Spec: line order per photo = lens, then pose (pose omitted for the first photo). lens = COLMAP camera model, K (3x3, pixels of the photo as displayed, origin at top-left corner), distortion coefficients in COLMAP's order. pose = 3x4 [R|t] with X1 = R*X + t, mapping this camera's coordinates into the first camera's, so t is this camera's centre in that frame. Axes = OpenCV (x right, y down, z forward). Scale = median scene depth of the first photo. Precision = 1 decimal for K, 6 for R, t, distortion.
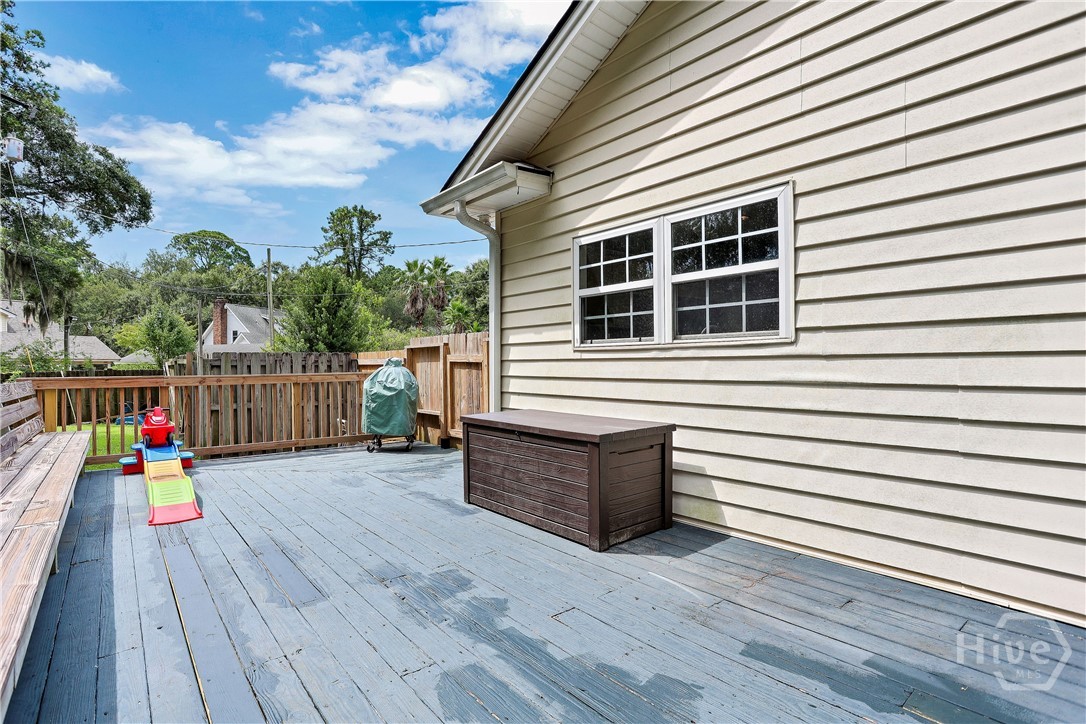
lens RADIAL K [[536.2, 0, 534.0], [0, 536.2, 378.0], [0, 0, 1]] dist [-0.081997, 0.024341]
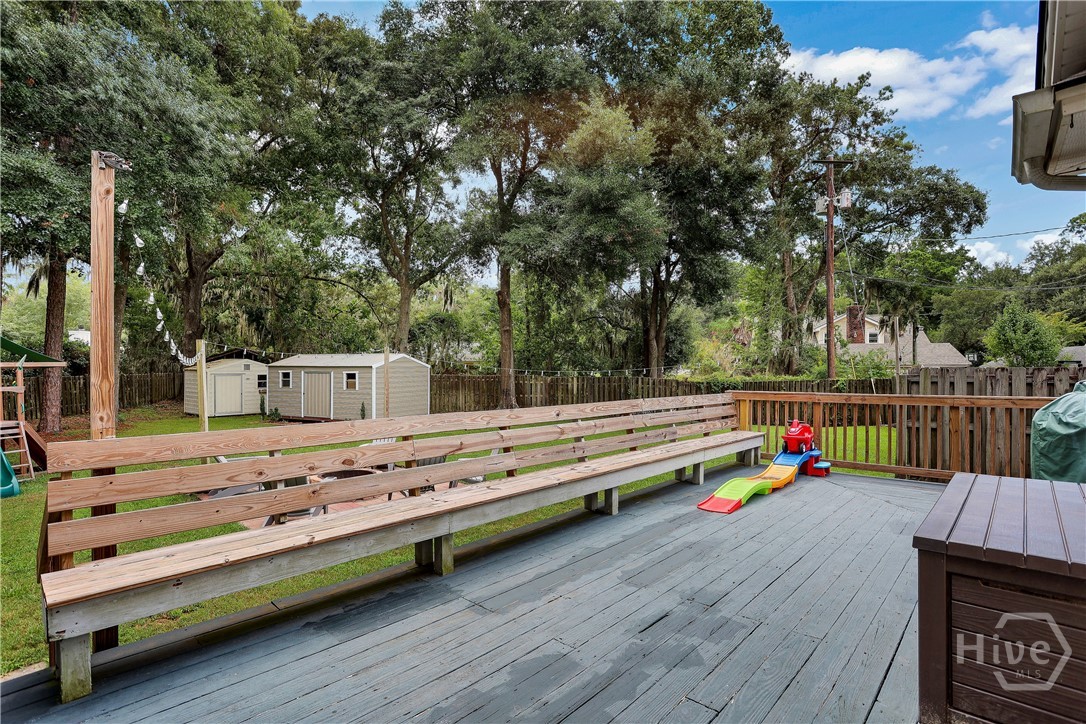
lens RADIAL K [[527.6, 0, 543.0], [0, 527.6, 362.0], [0, 0, 1]] dist [-0.077055, 0.029728]
pose [[0.127605, -0.010286, -0.991772, 0.306447], [-0.023161, 0.999643, -0.013348, -0.038179], [0.991555, 0.024674, 0.127322, 0.217541]]
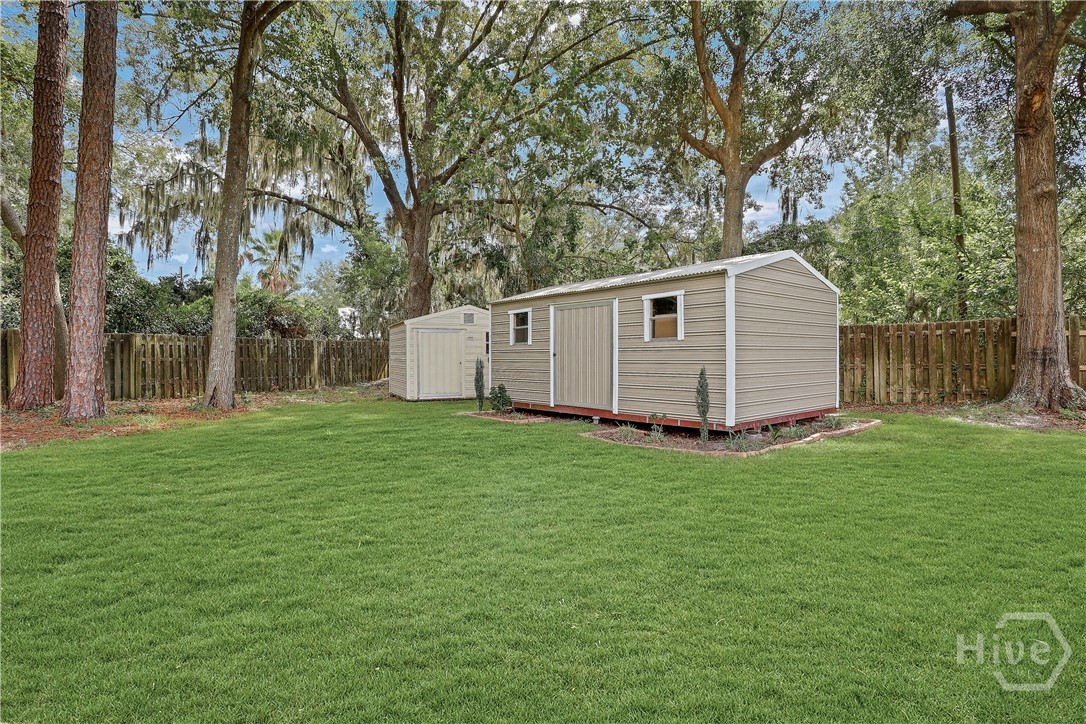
lens RADIAL K [[527.6, 0, 543.0], [0, 527.6, 362.0], [0, 0, 1]] dist [-0.077055, 0.029728]
pose [[-0.345571, 0.003987, -0.938384, -1.604491], [-0.018474, 0.999768, 0.011051, 0.147894], [0.938211, 0.021155, -0.345417, -0.334589]]
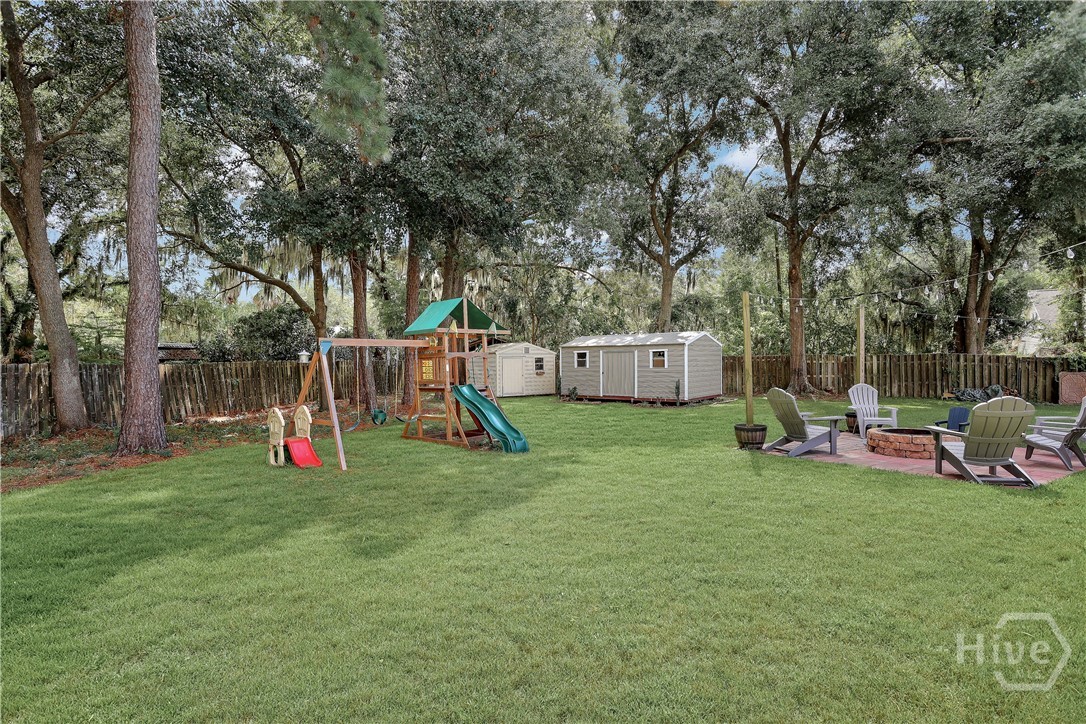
lens RADIAL K [[532.0, 0, 541.9], [0, 532.0, 366.5], [0, 0, 1]] dist [-0.081660, 0.036734]
pose [[-0.142351, 0.007568, -0.989787, 0.261358], [-0.012191, 0.999882, 0.009398, 0.077981], [0.989741, 0.013404, -0.142242, -0.716775]]
